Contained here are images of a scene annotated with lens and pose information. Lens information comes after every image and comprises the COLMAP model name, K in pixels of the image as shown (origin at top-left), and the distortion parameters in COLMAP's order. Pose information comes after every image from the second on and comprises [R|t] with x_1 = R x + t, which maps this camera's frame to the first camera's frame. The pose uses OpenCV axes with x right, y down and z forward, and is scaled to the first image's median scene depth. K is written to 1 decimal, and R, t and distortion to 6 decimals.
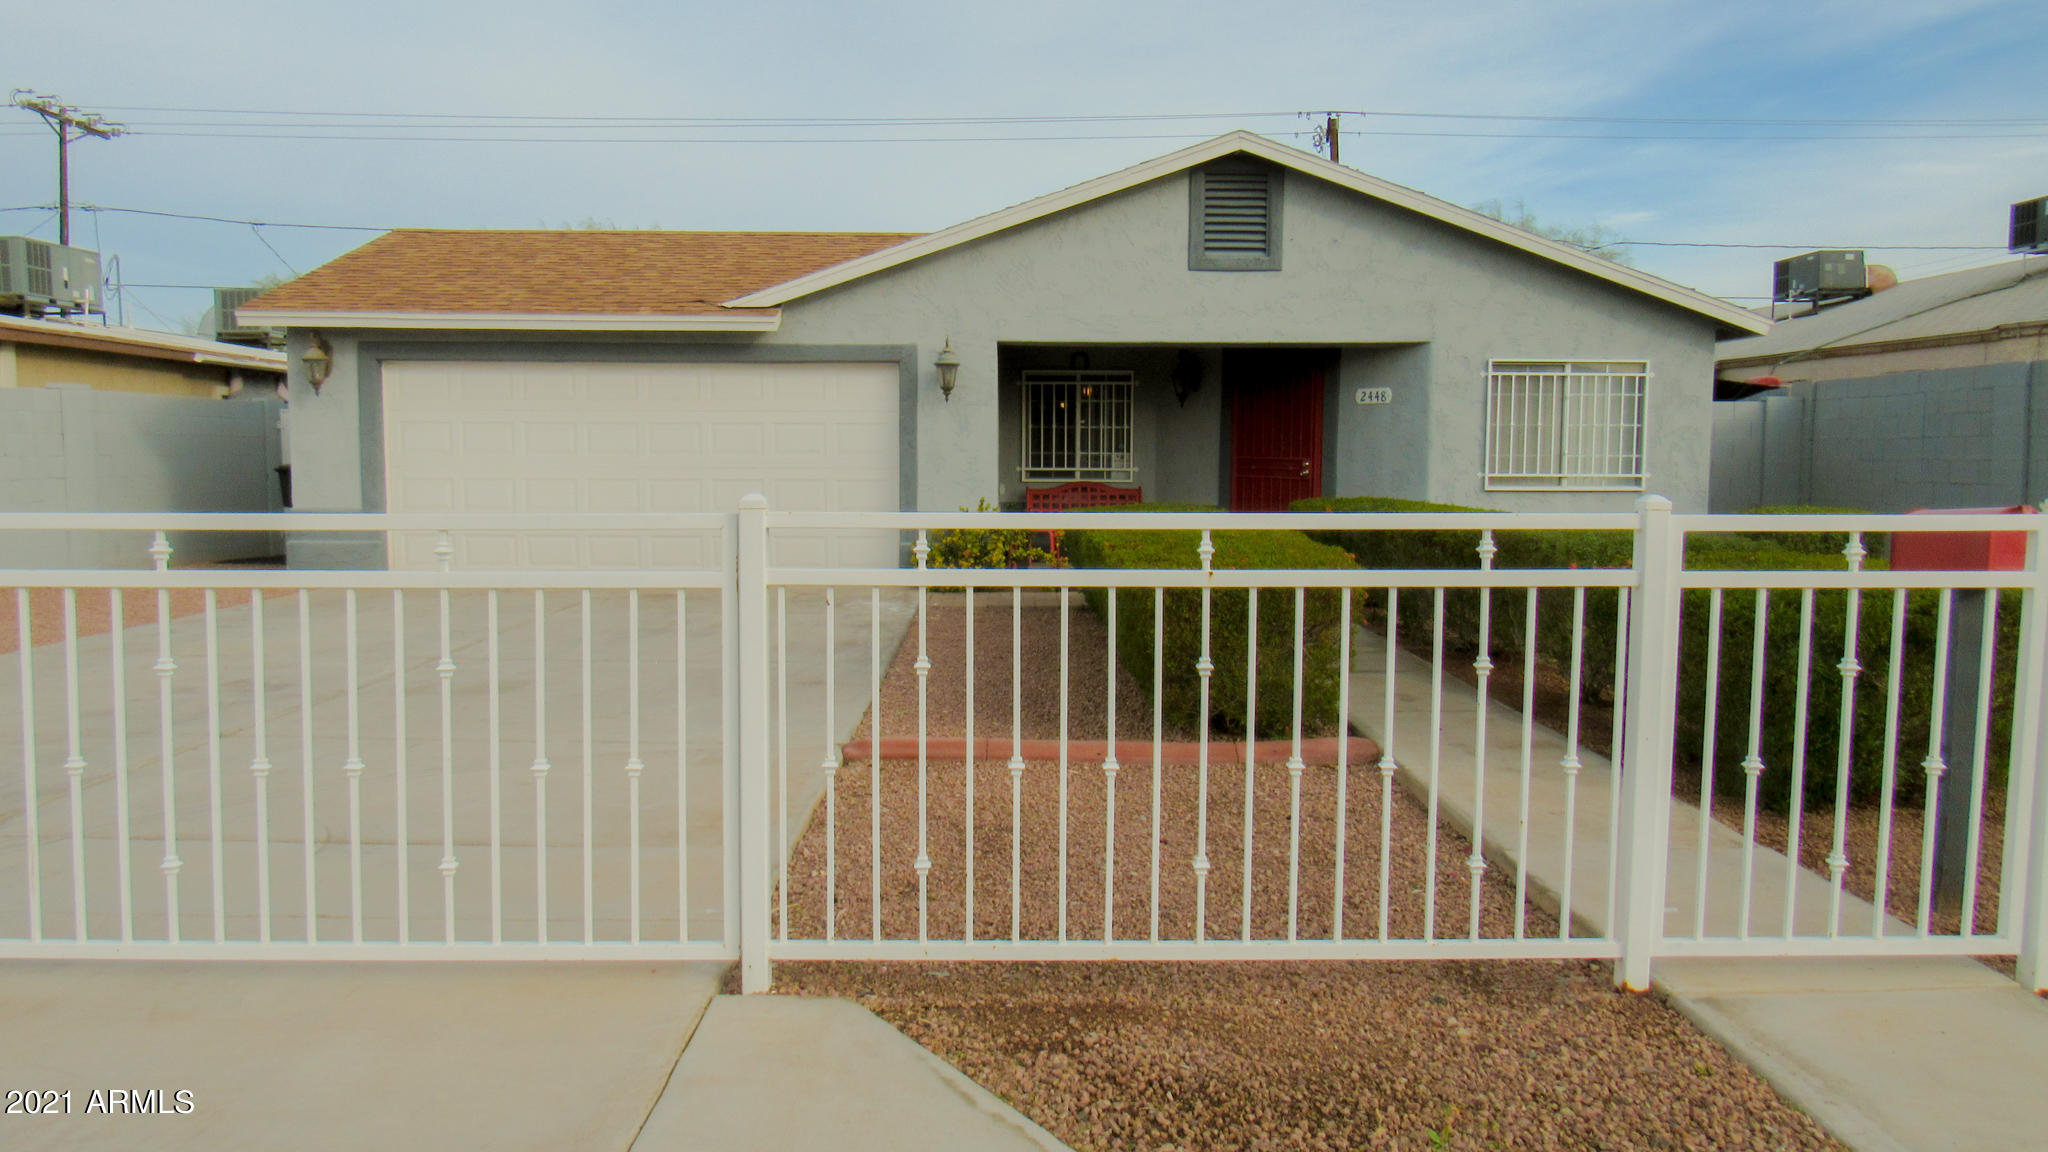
lens RADIAL K [[1477.8, 0, 1029.4], [0, 1477.8, 593.7], [0, 0, 1]] dist [-0.011829, -0.002628]
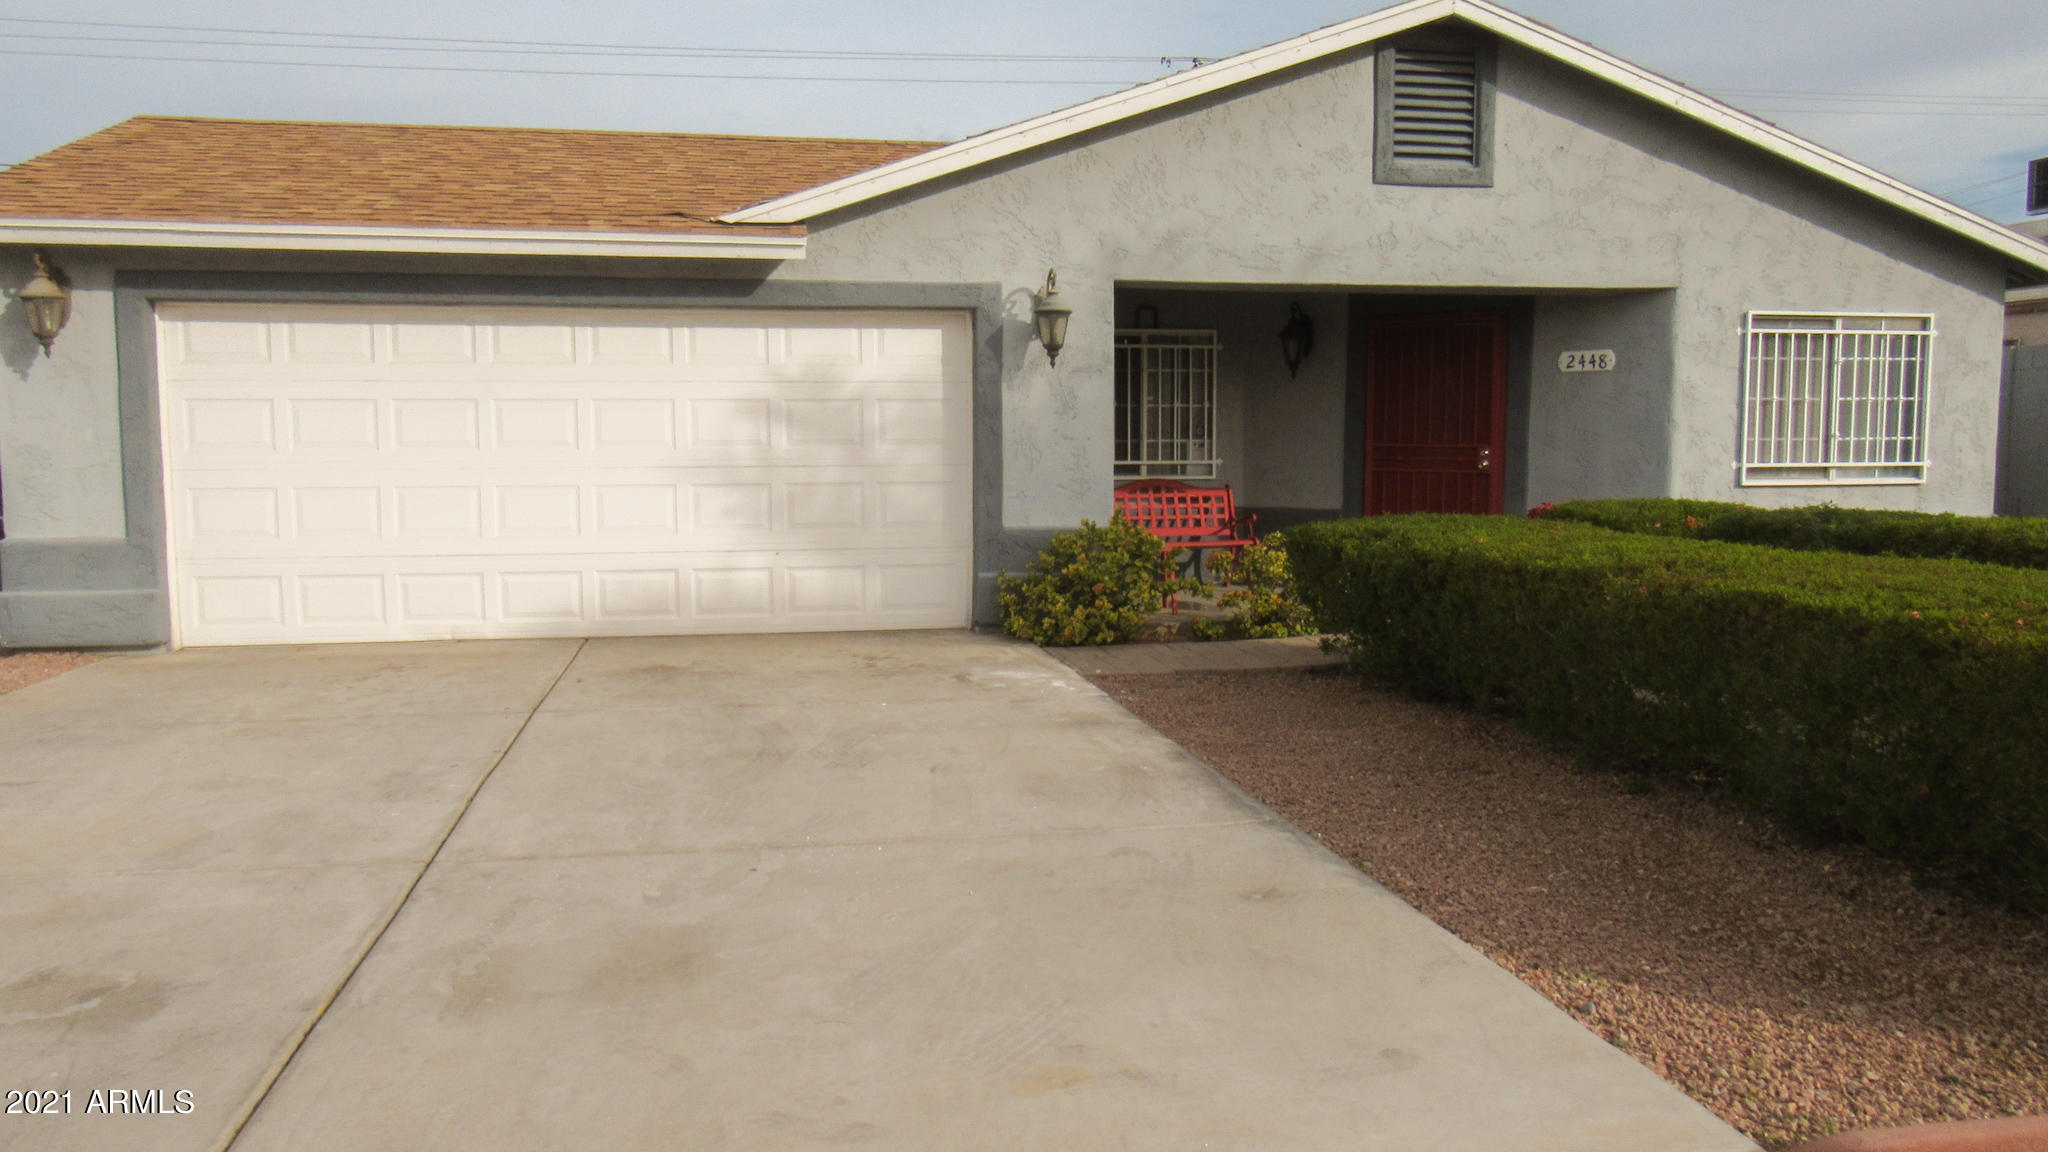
lens RADIAL K [[1550.6, 0, 1024.0], [0, 1550.6, 576.0], [0, 0, 1]] dist [-0.009229, -0.005303]
pose [[0.984649, -0.022873, 0.173041, -0.190325], [0.024382, 0.999681, -0.006604, -0.027835], [-0.172835, 0.010722, 0.984892, 0.288042]]
